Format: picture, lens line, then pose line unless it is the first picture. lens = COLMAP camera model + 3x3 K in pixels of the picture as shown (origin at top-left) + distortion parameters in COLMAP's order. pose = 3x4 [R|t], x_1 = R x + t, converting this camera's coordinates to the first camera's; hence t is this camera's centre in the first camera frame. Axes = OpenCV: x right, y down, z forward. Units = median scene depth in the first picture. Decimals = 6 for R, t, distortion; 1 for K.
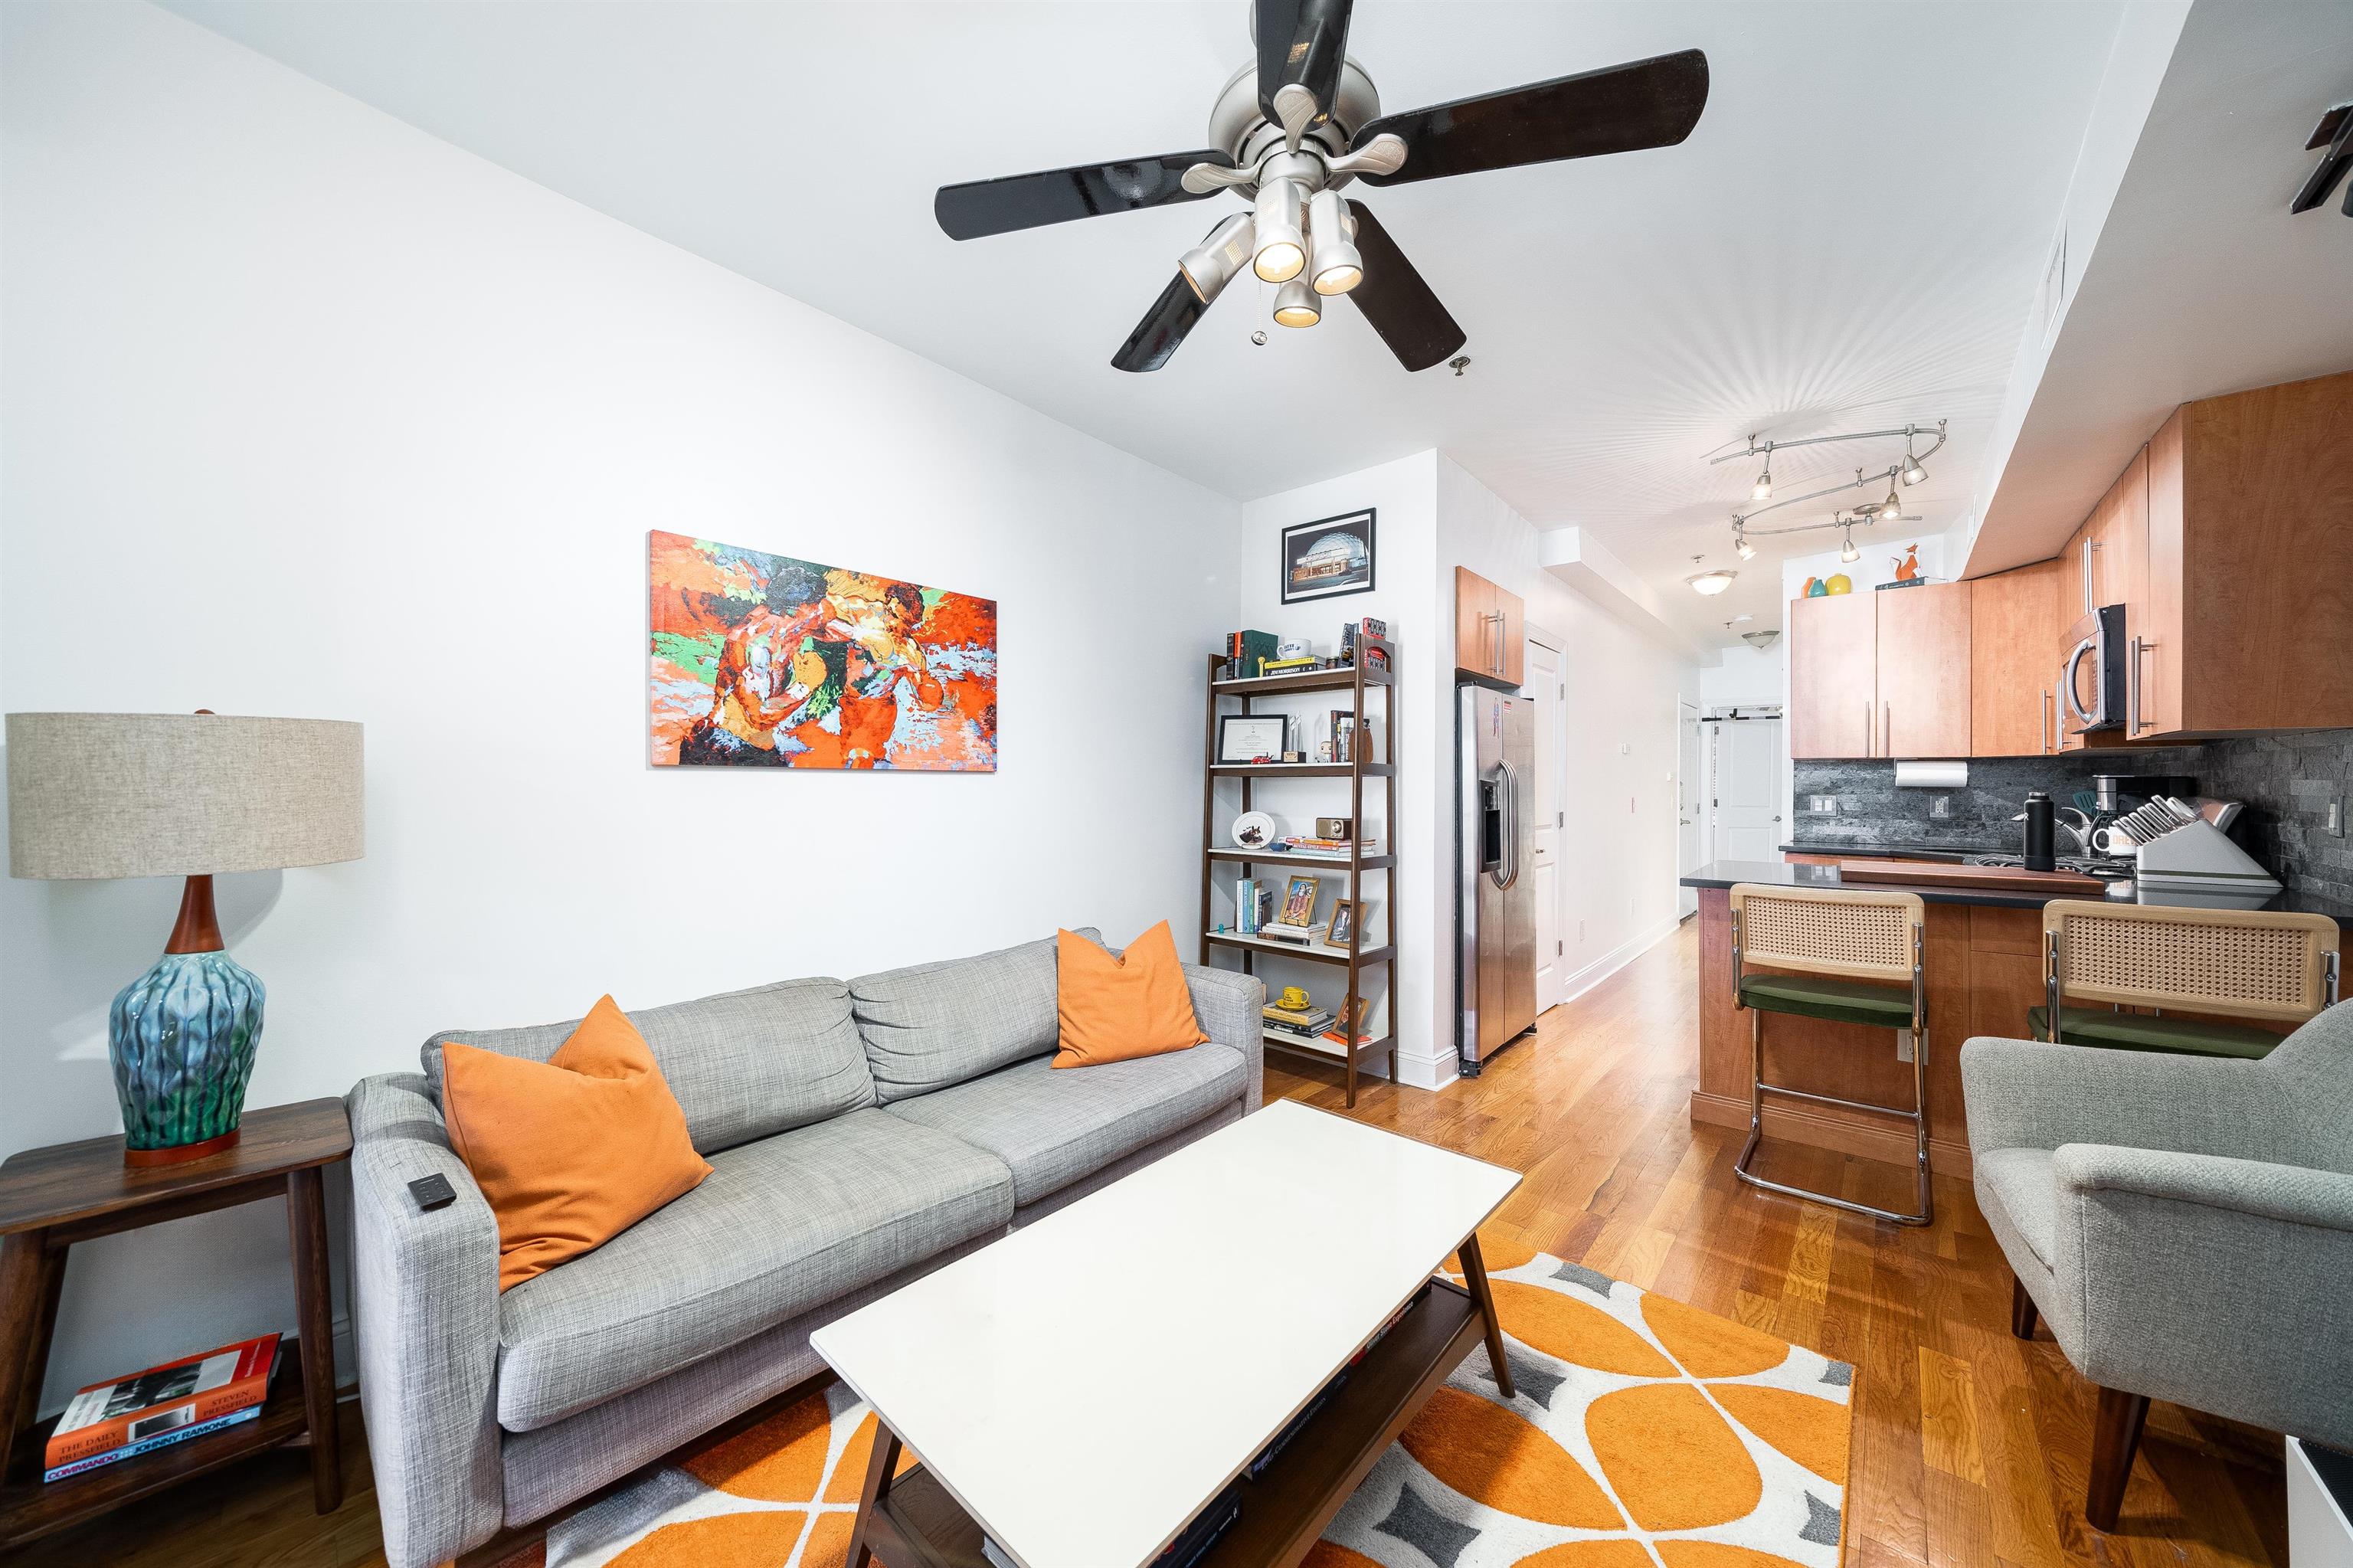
lens RADIAL K [[825.7, 0, 1178.0], [0, 825.7, 778.7], [0, 0, 1]] dist [-0.000895, -0.000163]
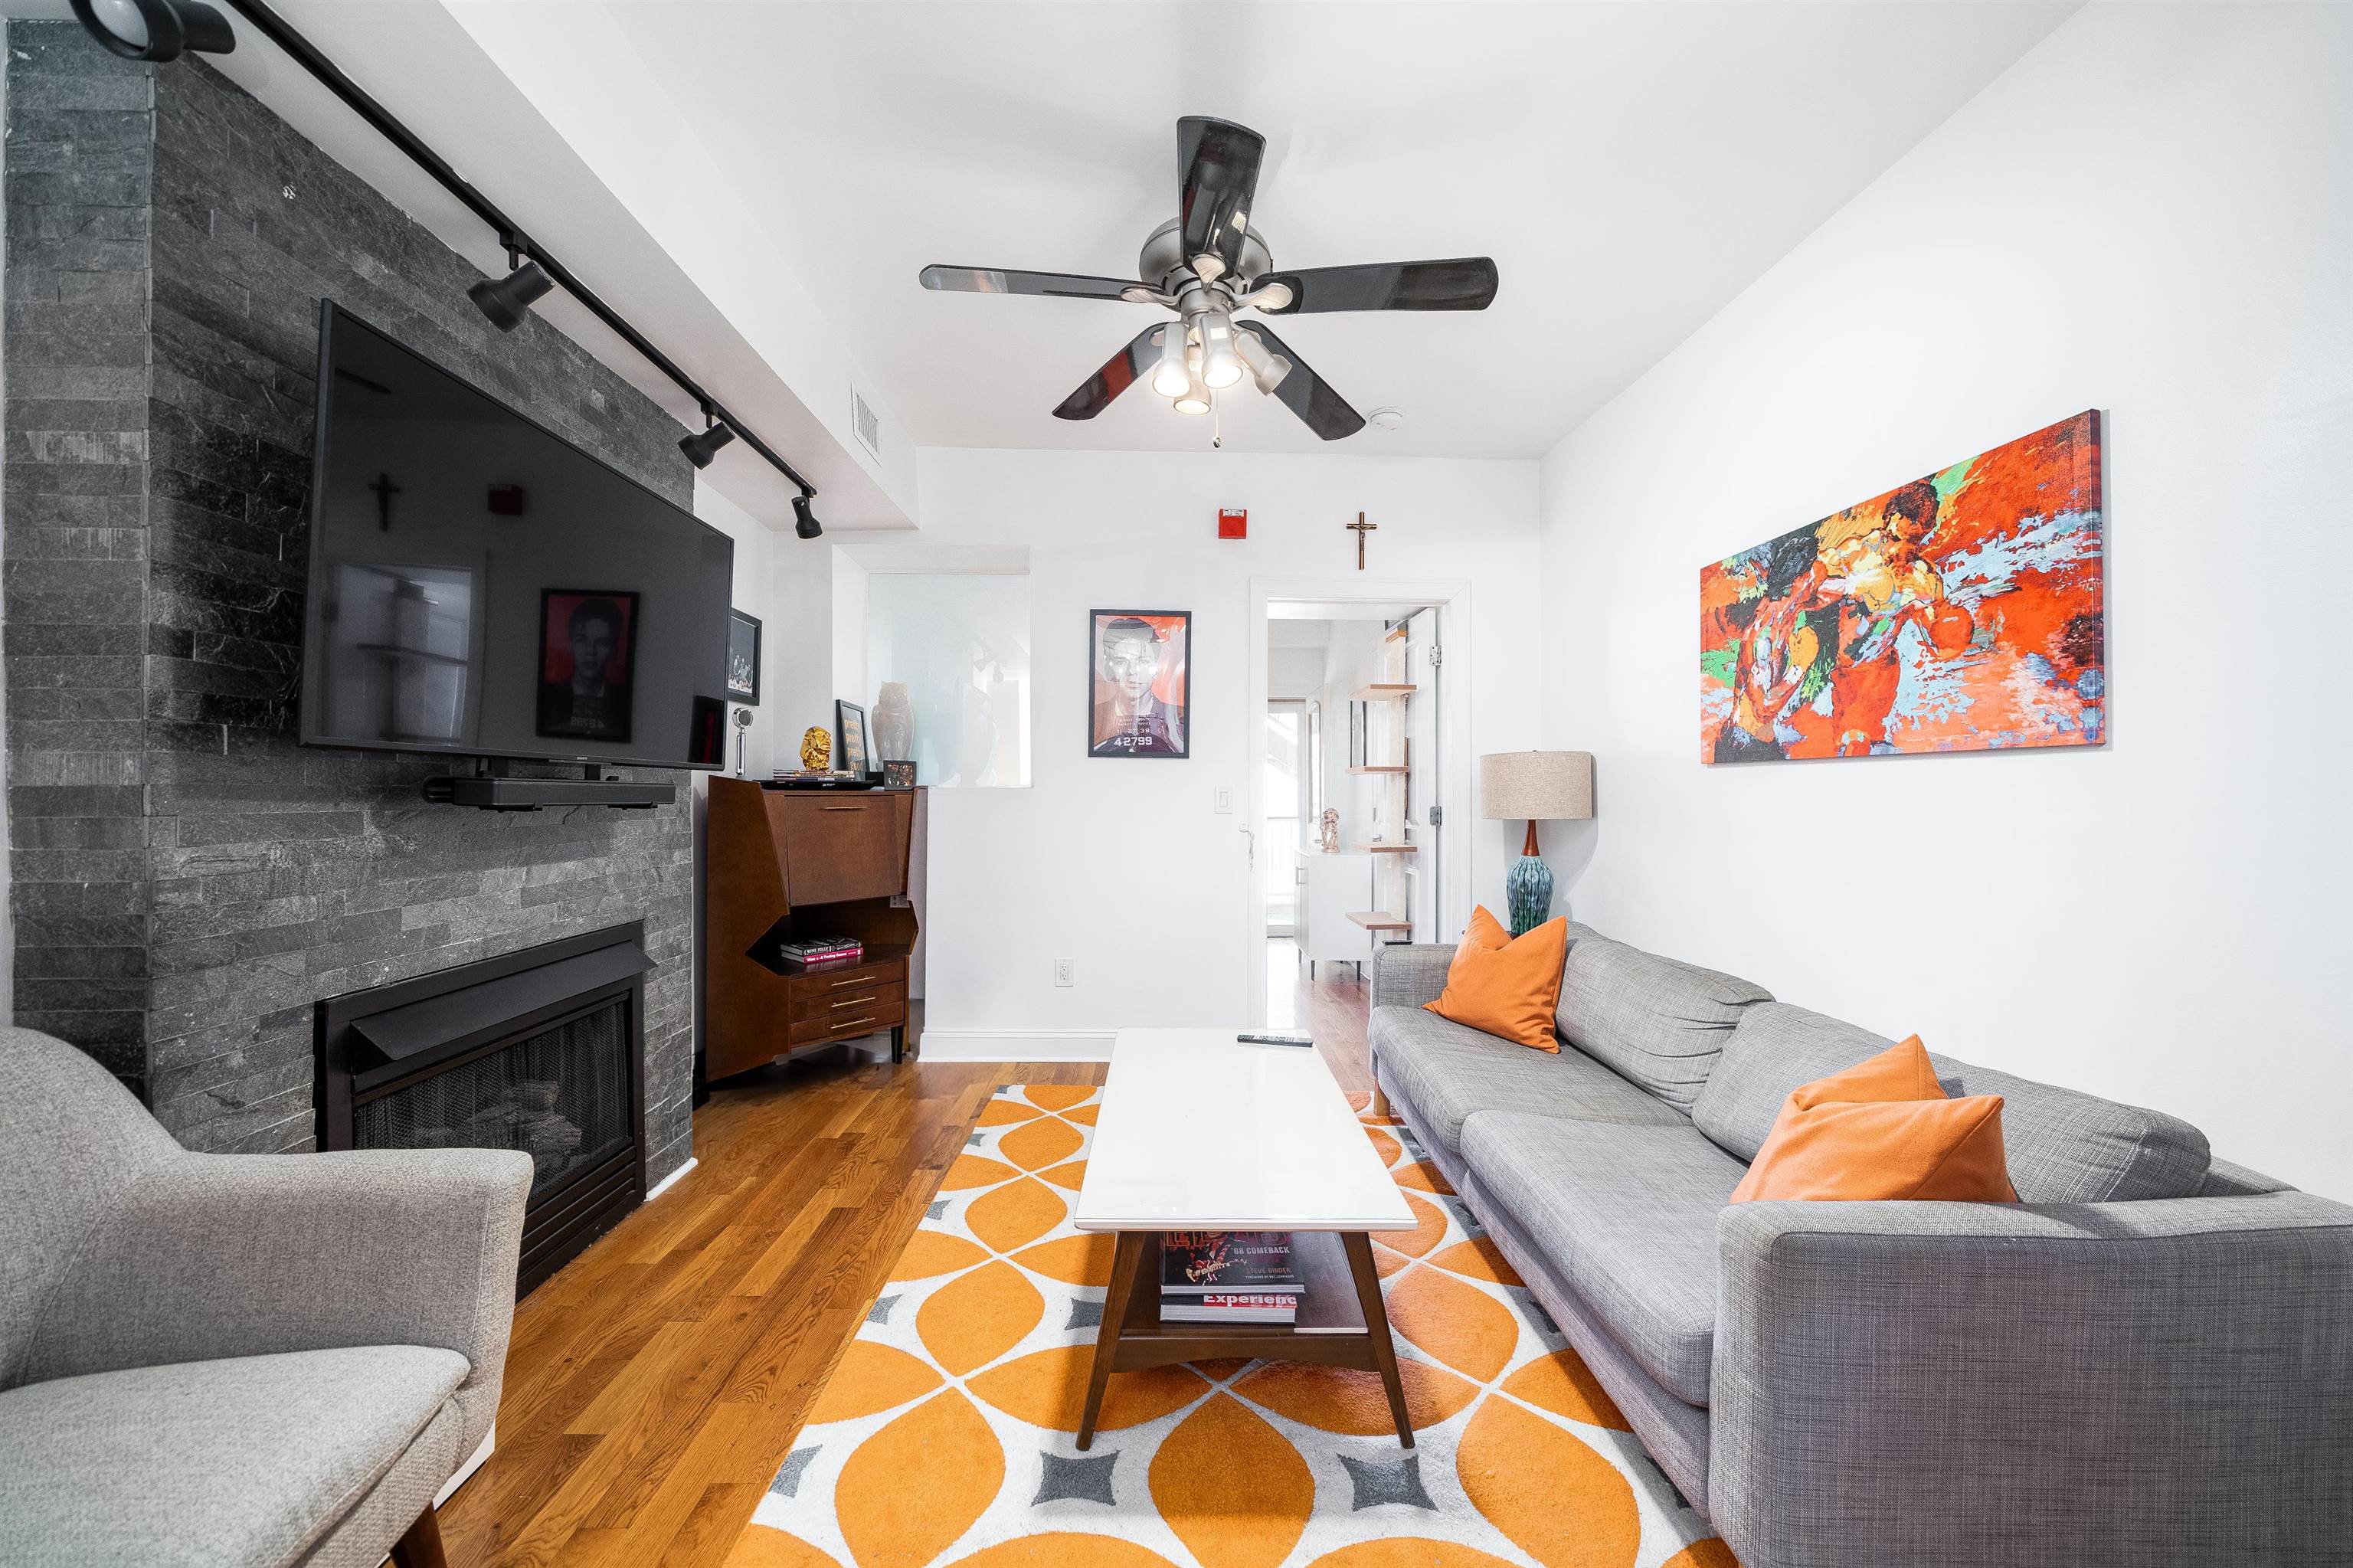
lens RADIAL K [[816.9, 0, 1171.0], [0, 816.9, 789.4], [0, 0, 1]] dist [-0.001714, -0.000041]
pose [[-0.745014, -0.008945, -0.666989, 0.572655], [-0.001985, 0.999935, -0.011193, 0.027585], [0.667046, -0.007015, -0.744984, 1.067611]]
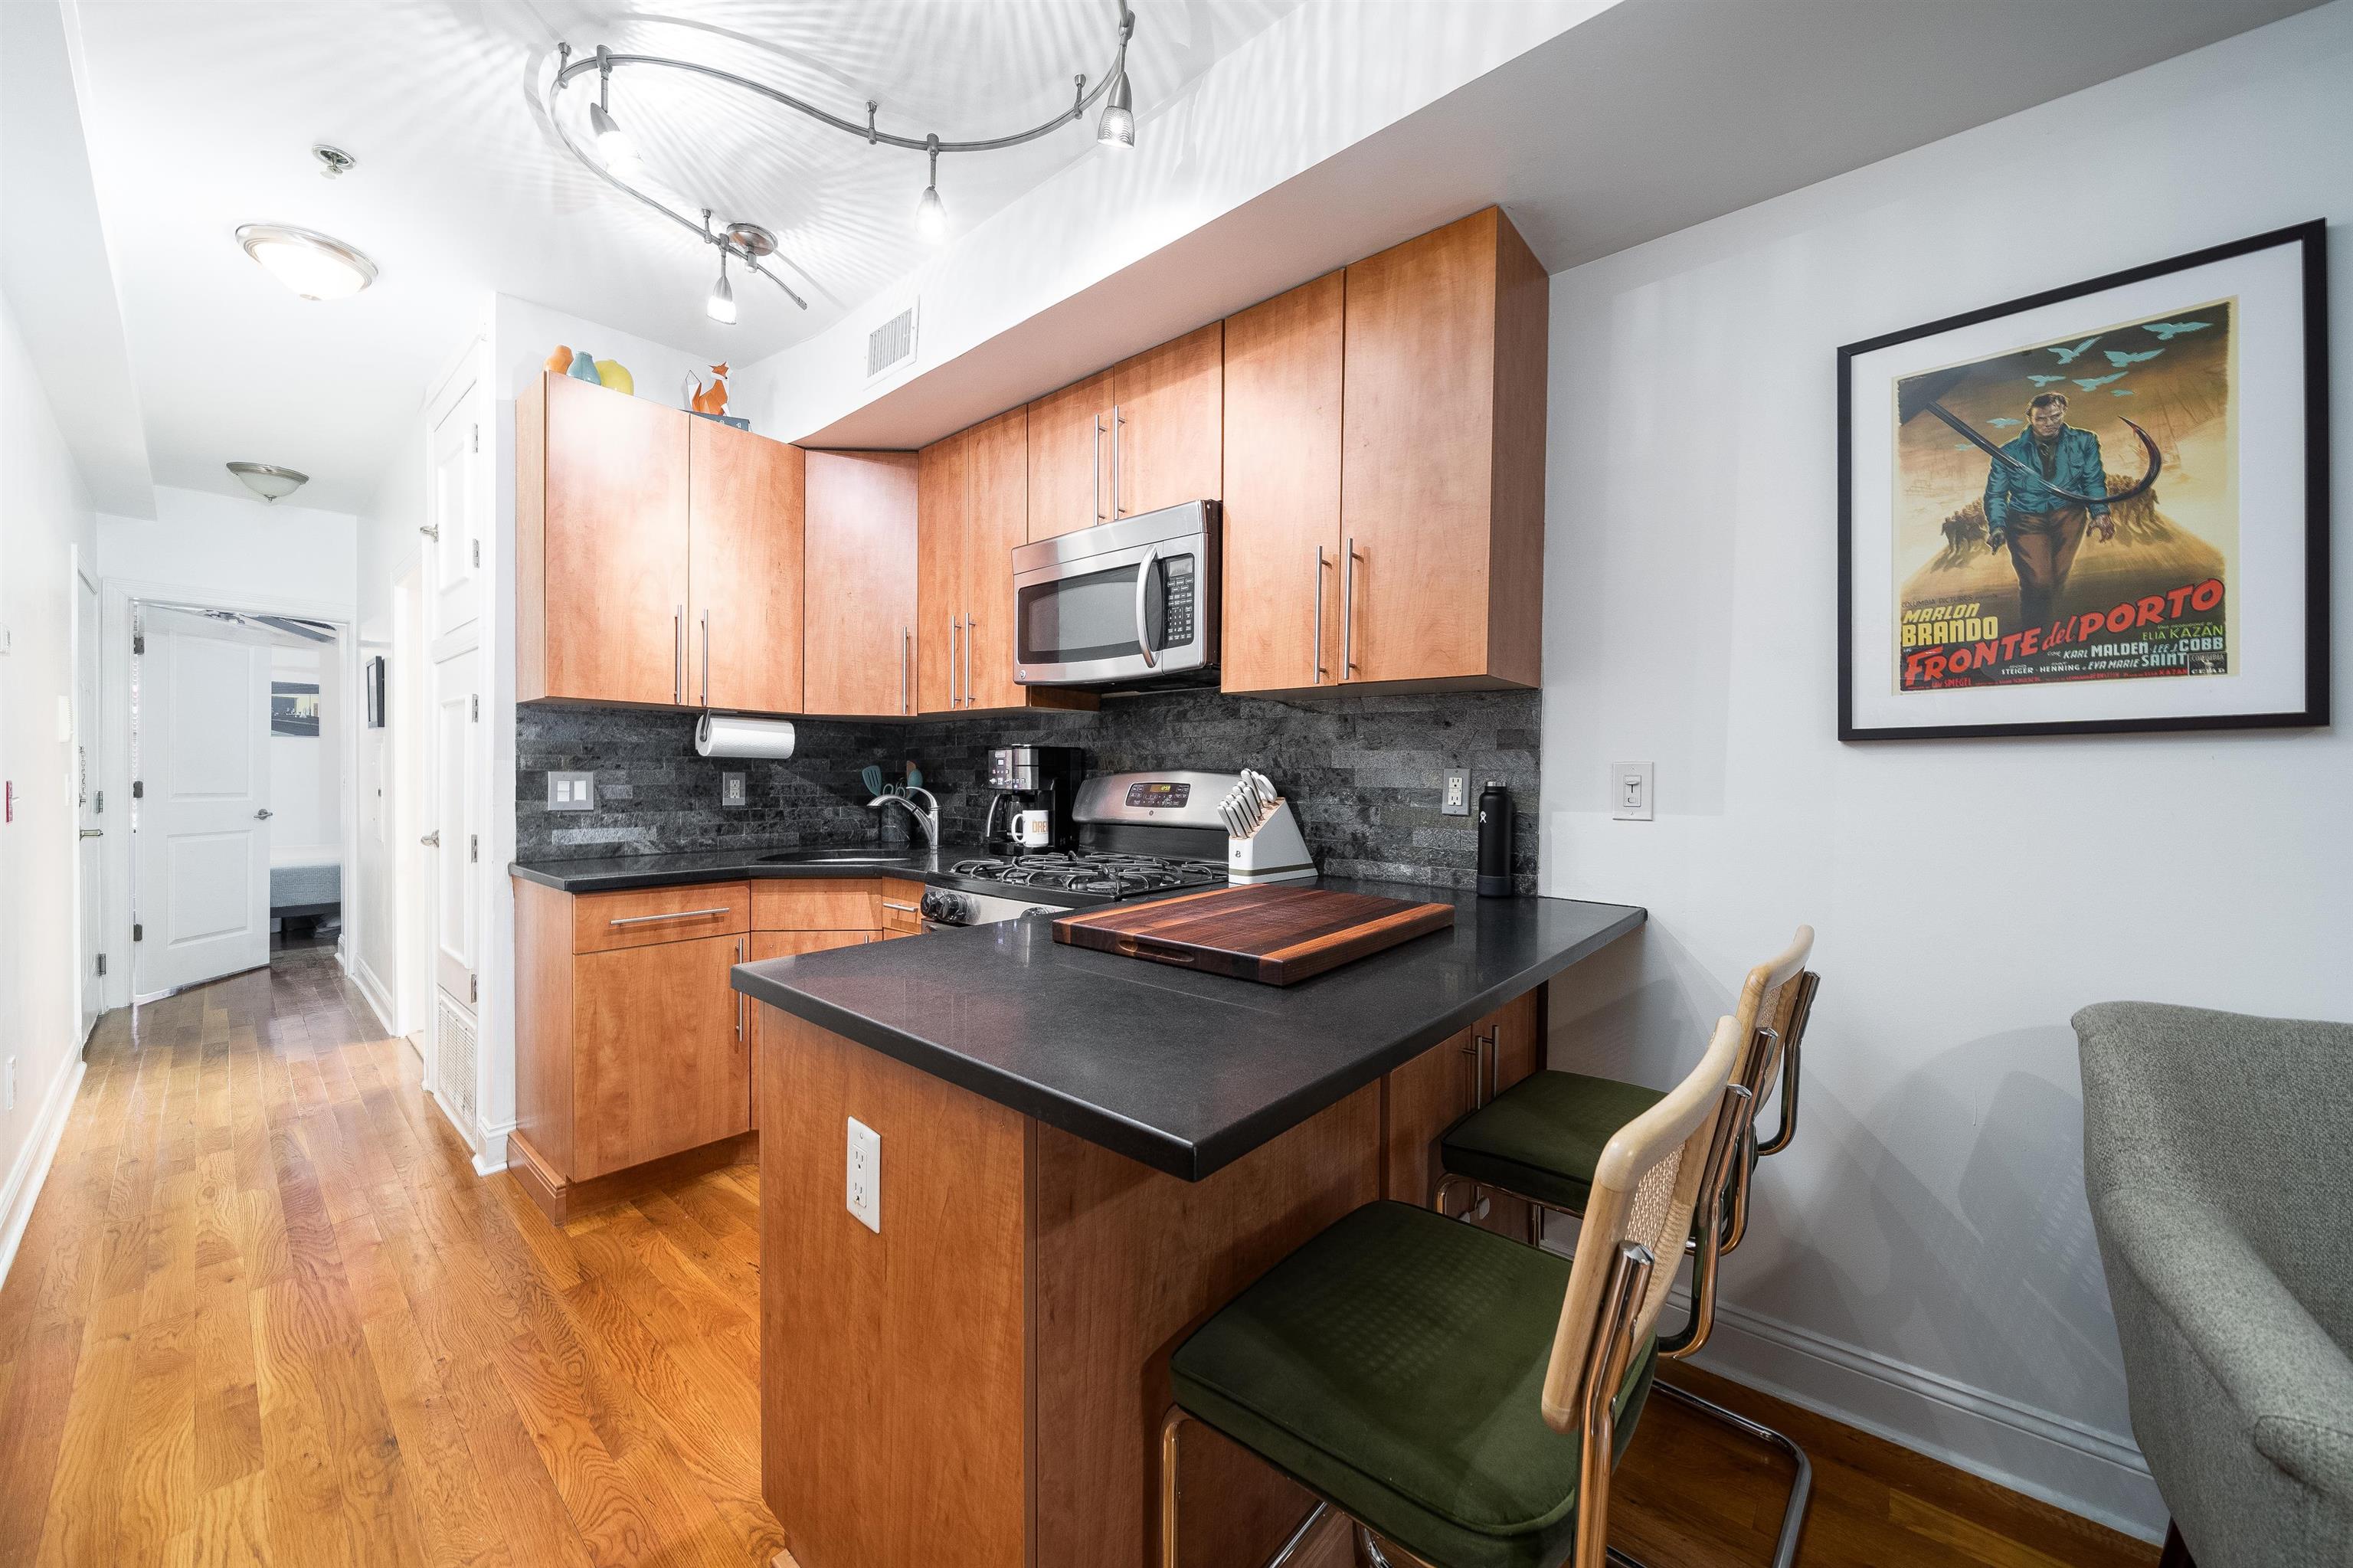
lens RADIAL K [[856.1, 0, 1164.5], [0, 856.1, 787.9], [0, 0, 1]] dist [-0.001008, -0.000171]
pose [[0.011913, -0.021144, 0.999705, 0.414185], [-0.014850, 0.999662, 0.021320, 0.022350], [-0.999819, -0.015100, 0.011595, 1.079758]]
